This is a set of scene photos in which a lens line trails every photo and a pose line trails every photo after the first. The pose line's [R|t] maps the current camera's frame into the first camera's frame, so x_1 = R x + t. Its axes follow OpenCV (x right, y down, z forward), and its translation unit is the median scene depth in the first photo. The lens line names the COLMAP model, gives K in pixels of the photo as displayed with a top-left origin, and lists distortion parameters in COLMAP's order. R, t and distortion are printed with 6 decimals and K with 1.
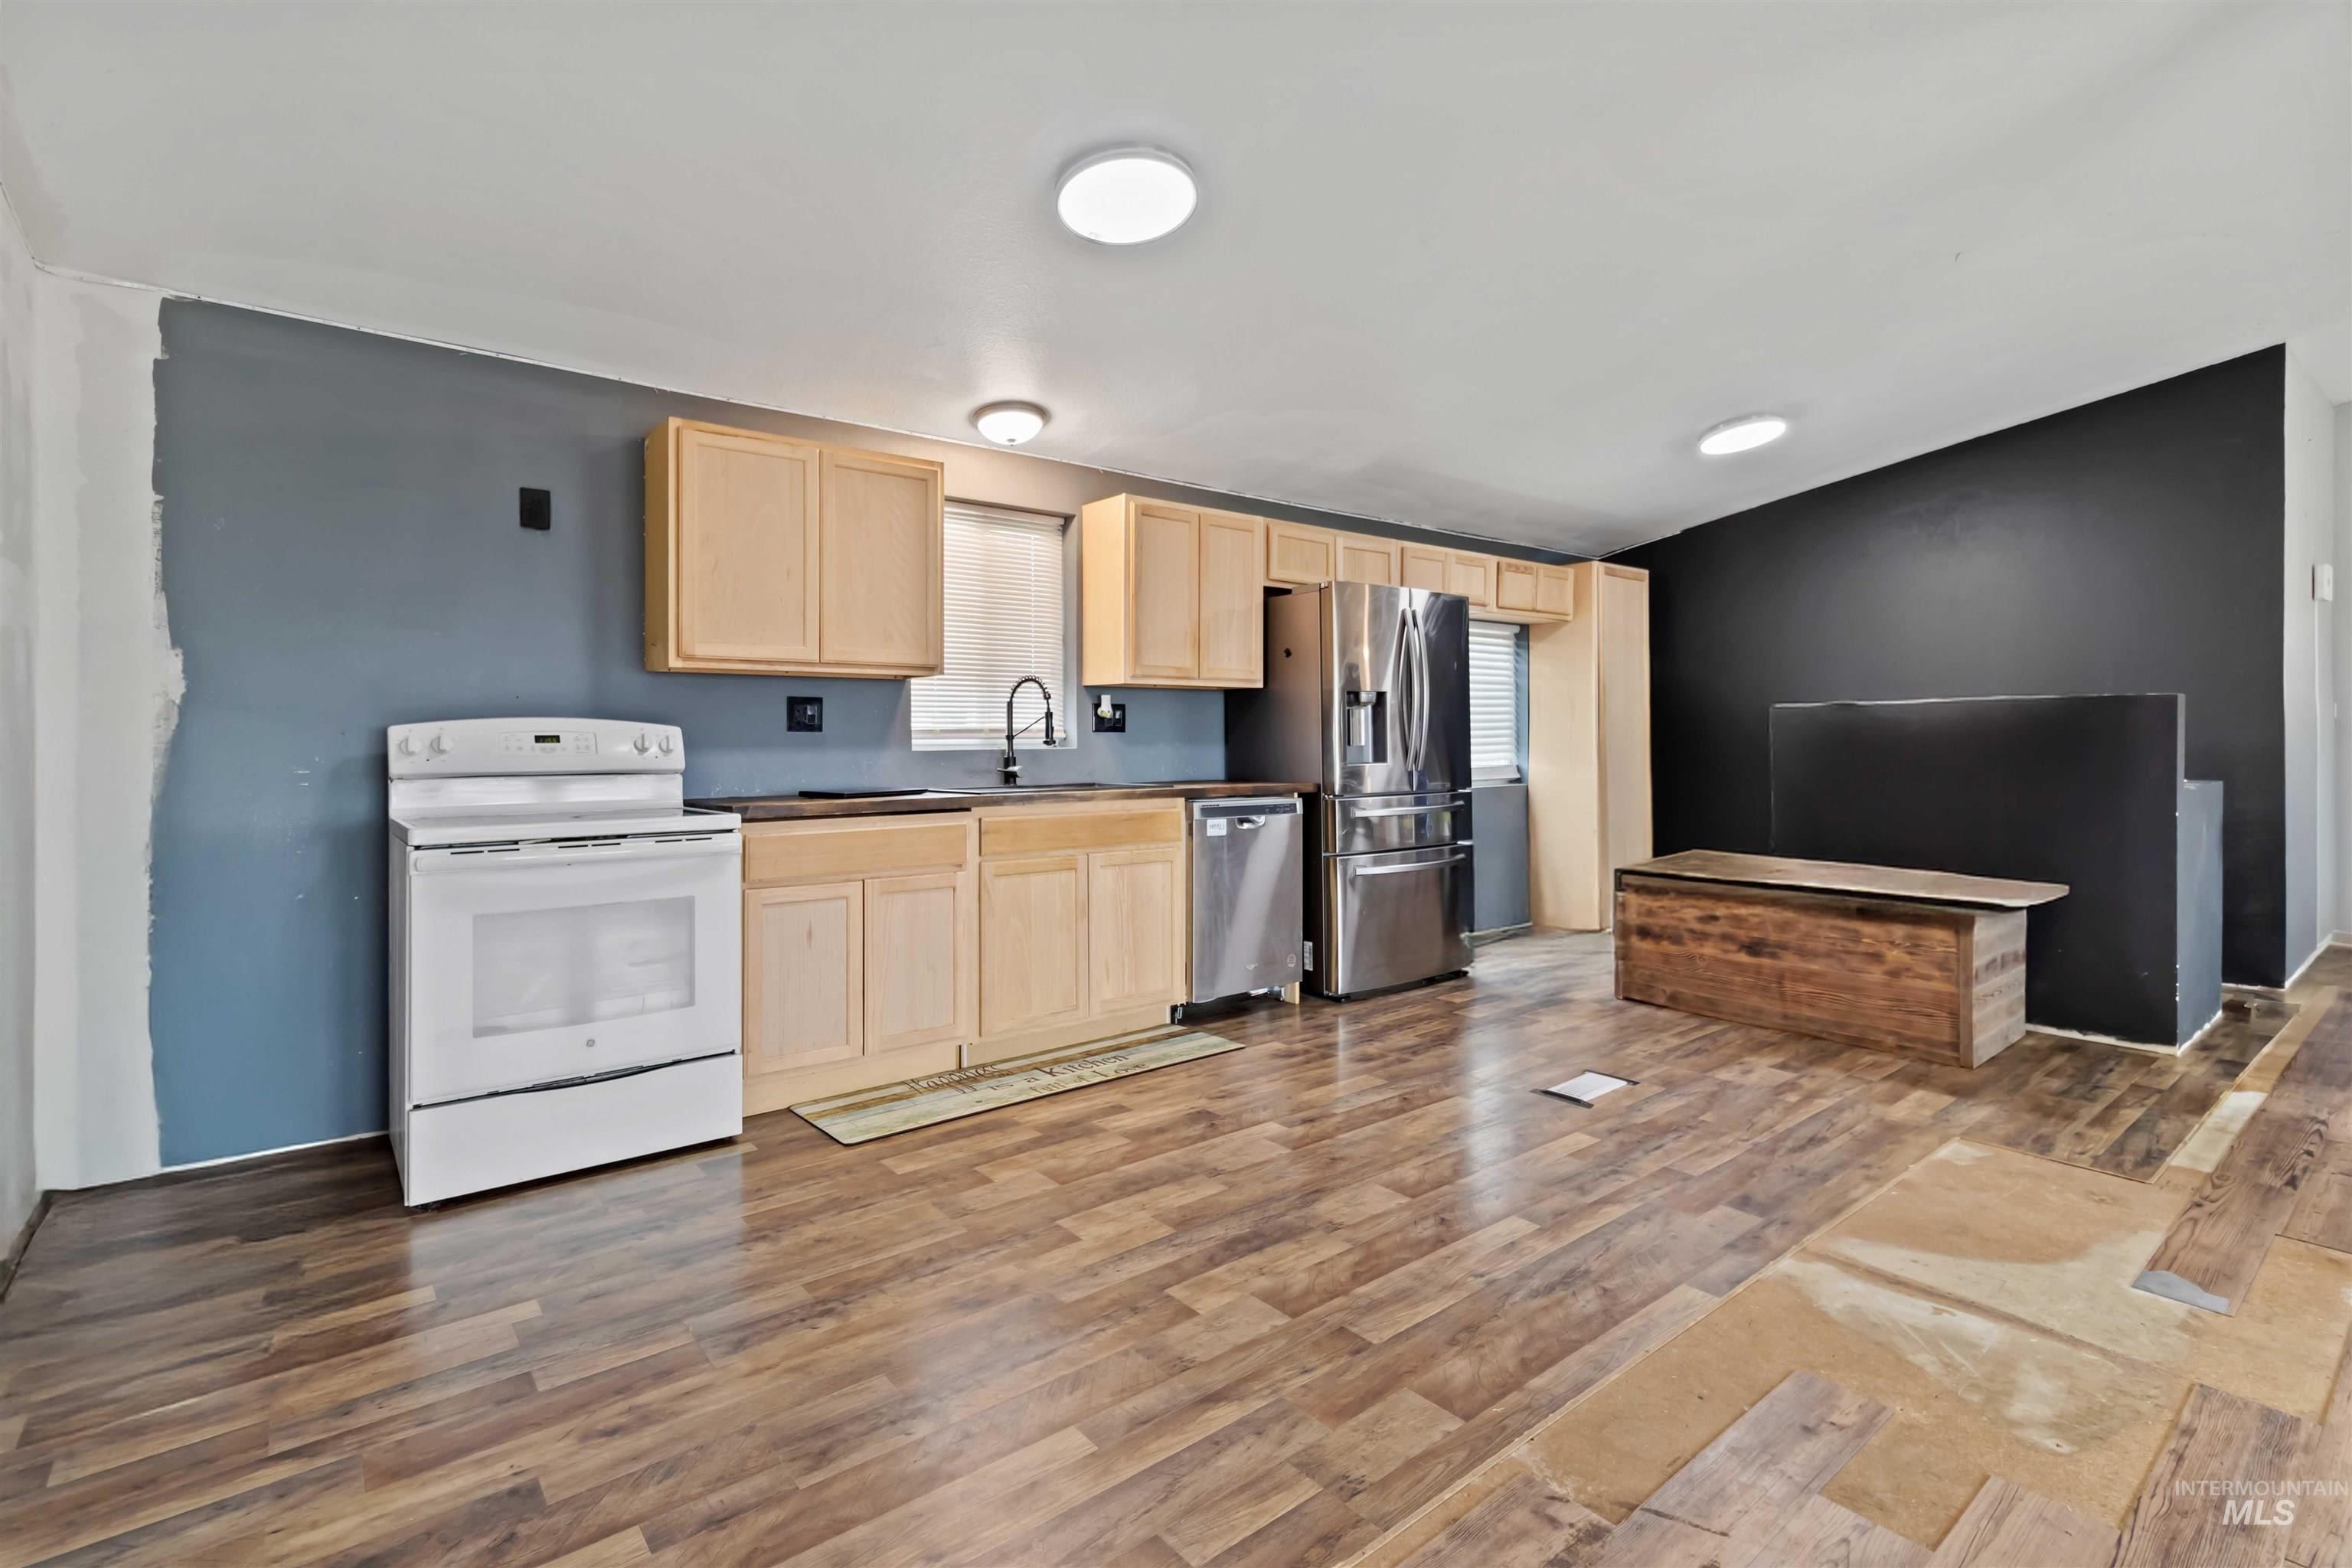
lens RADIAL K [[1103.5, 0, 1193.1], [0, 1103.5, 727.0], [0, 0, 1]] dist [-0.000029, 0.000489]
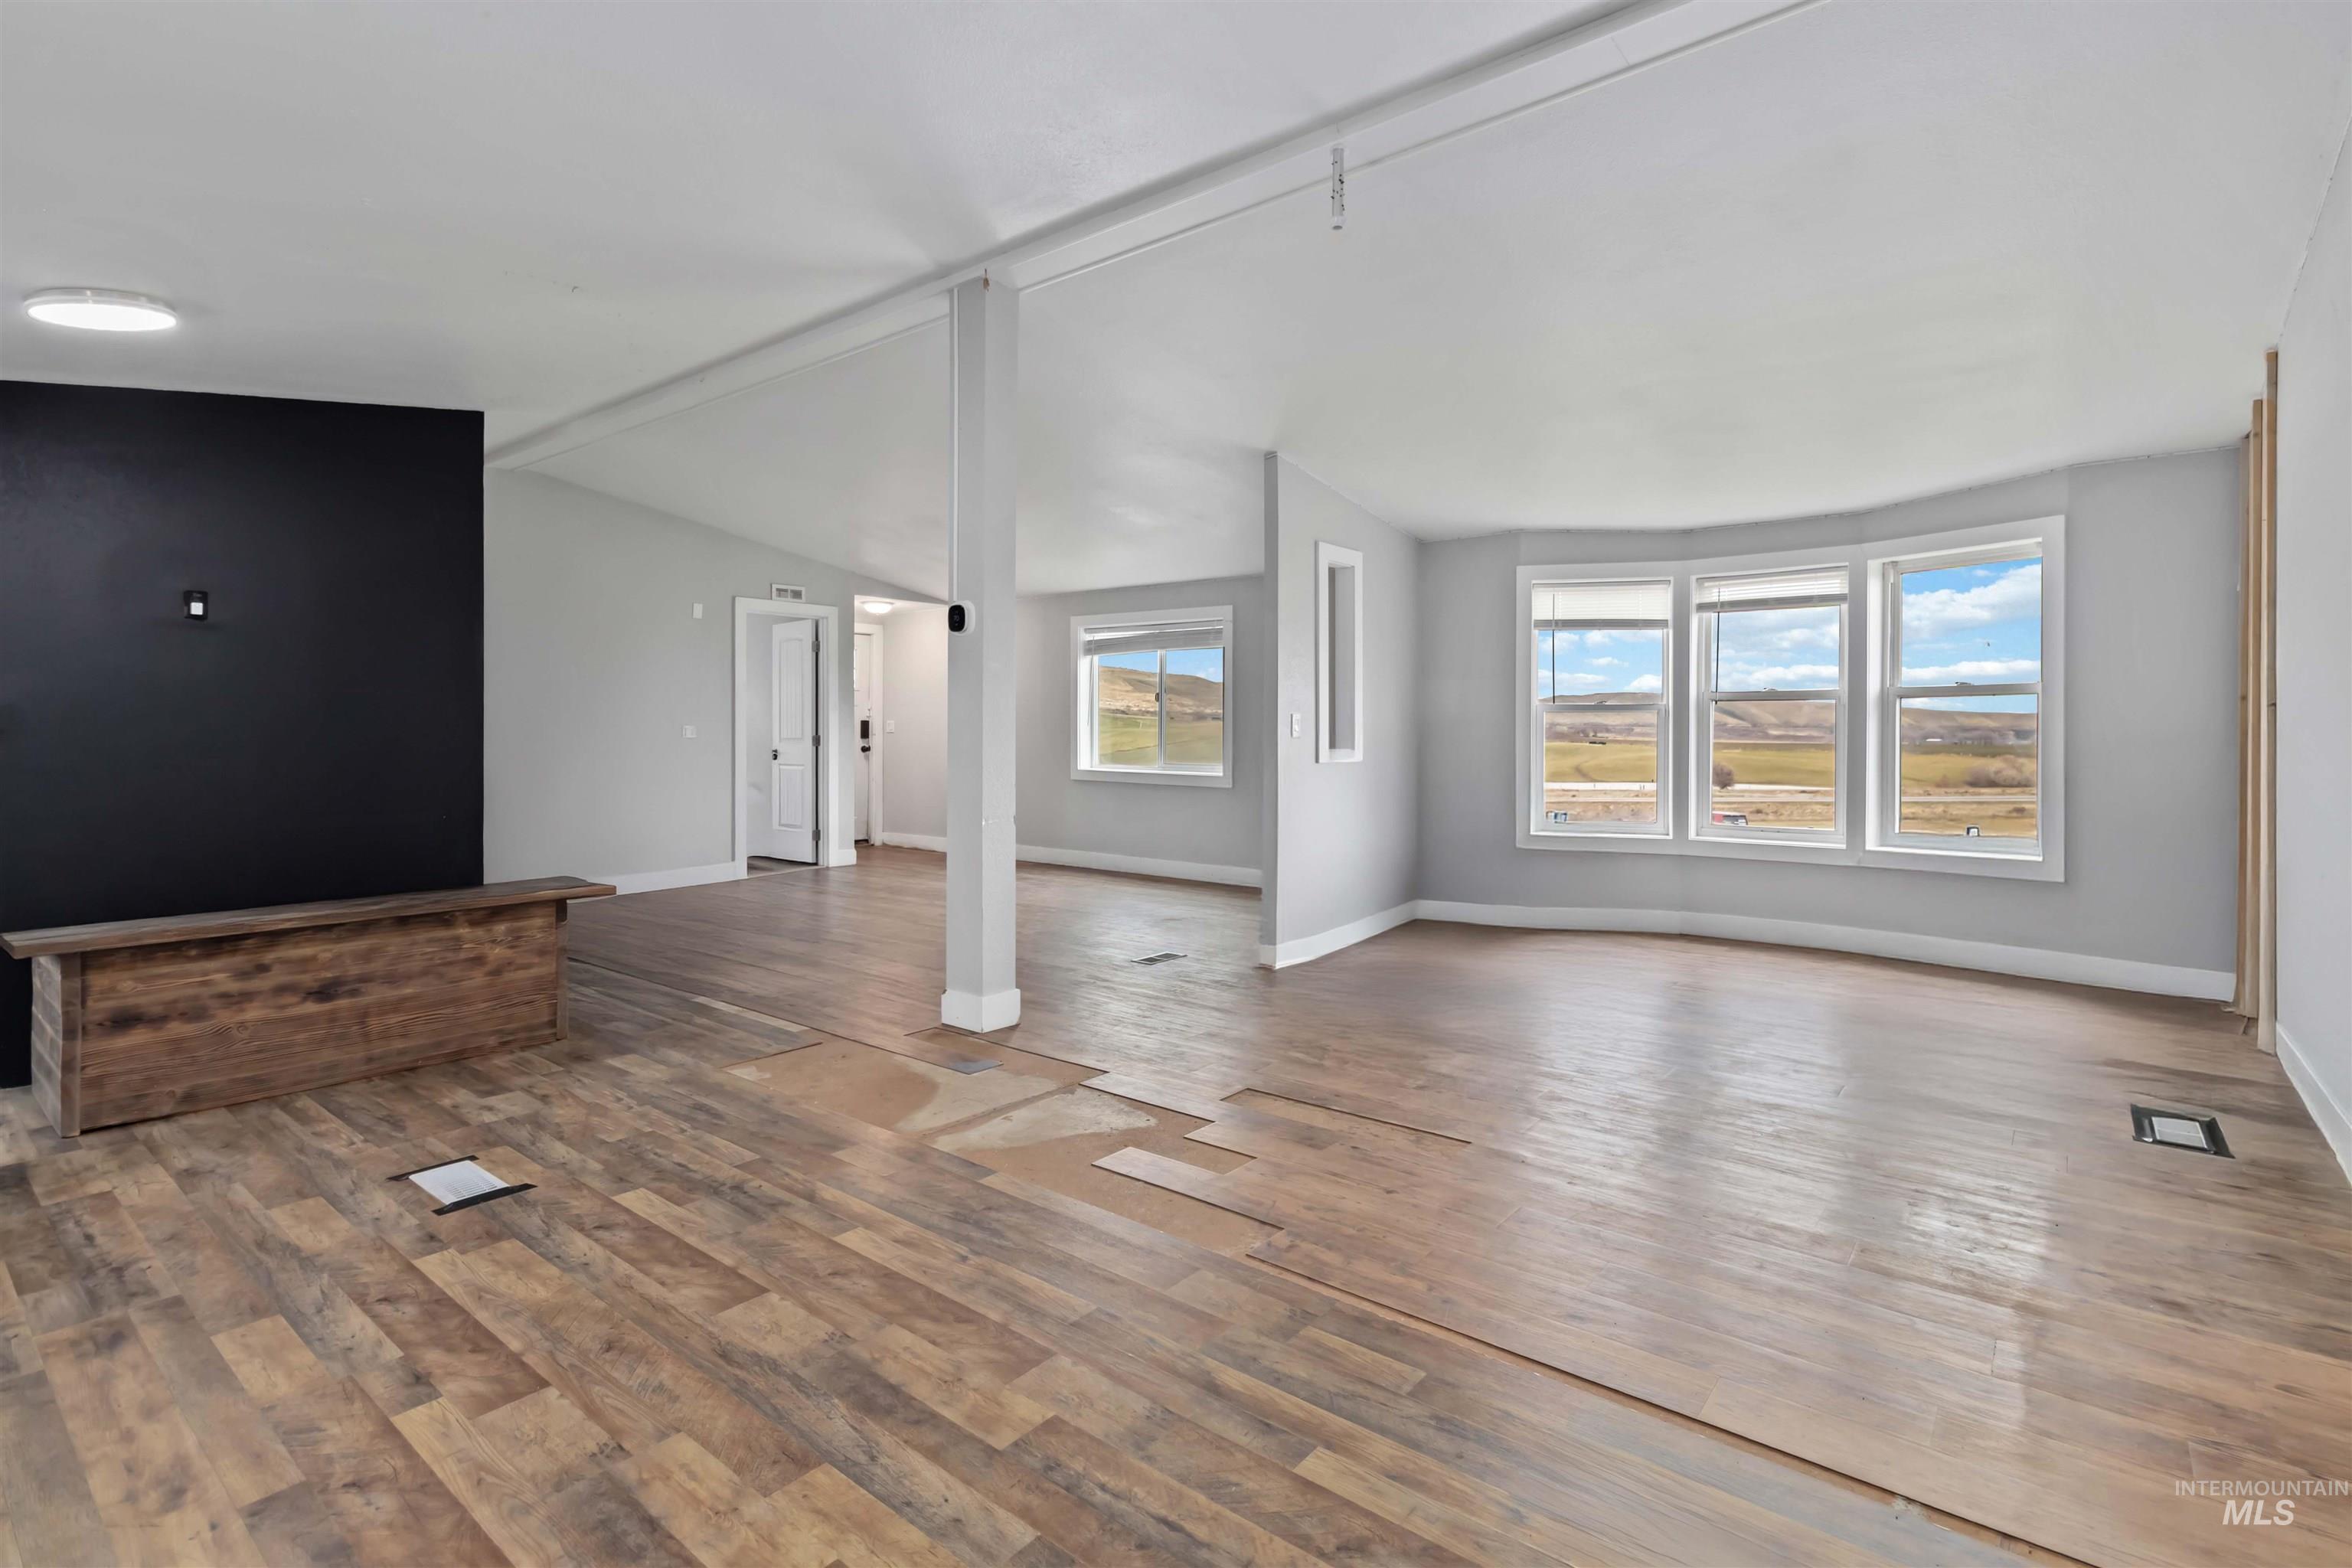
lens RADIAL K [[1107.9, 0, 1193.1], [0, 1107.9, 738.8], [0, 0, 1]] dist [0.001857, 0.000224]
pose [[-0.206225, -0.005711, 0.978488, -0.524370], [-0.010290, 0.999940, 0.003668, 0.004176], [-0.978451, -0.009312, -0.206271, 0.665597]]
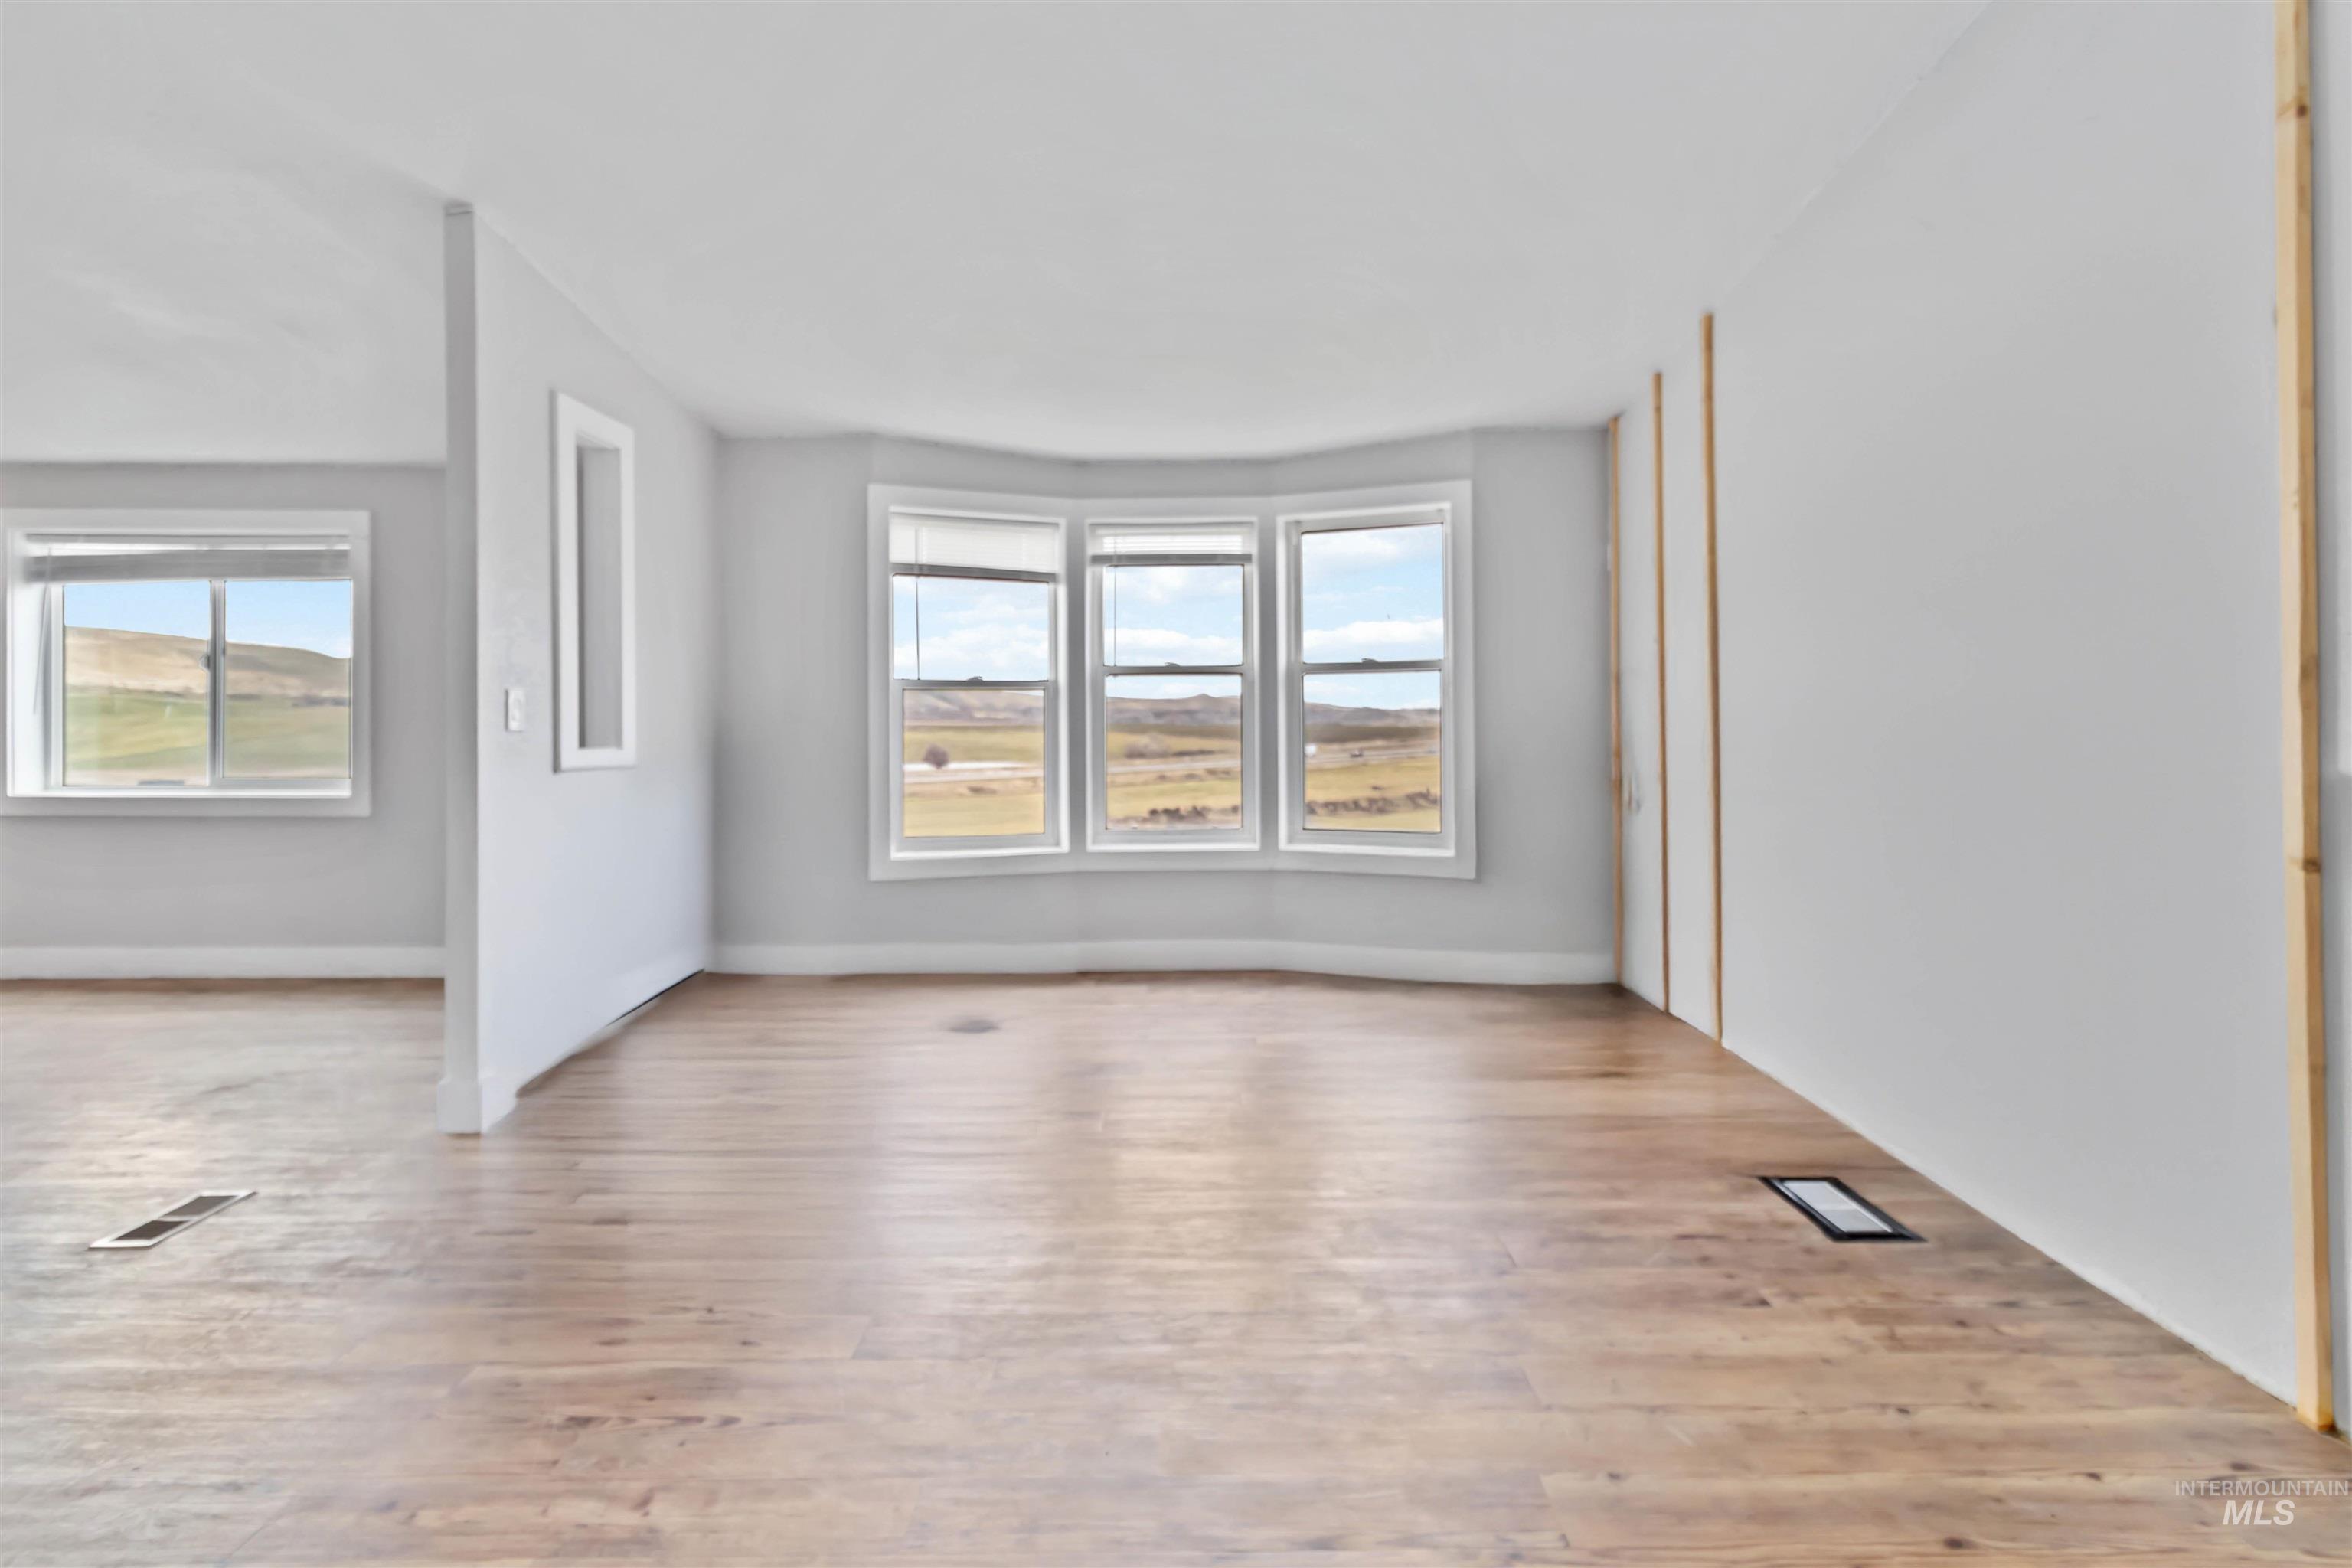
lens RADIAL K [[1112.0, 0, 1185.7], [0, 1112.0, 706.3], [0, 0, 1]] dist [0.004671, 0.000789]
pose [[-0.768268, 0.011497, 0.640025, 0.054485], [0.003221, 0.999895, -0.014095, 0.000550], [-0.640120, -0.008767, -0.768225, 0.526078]]
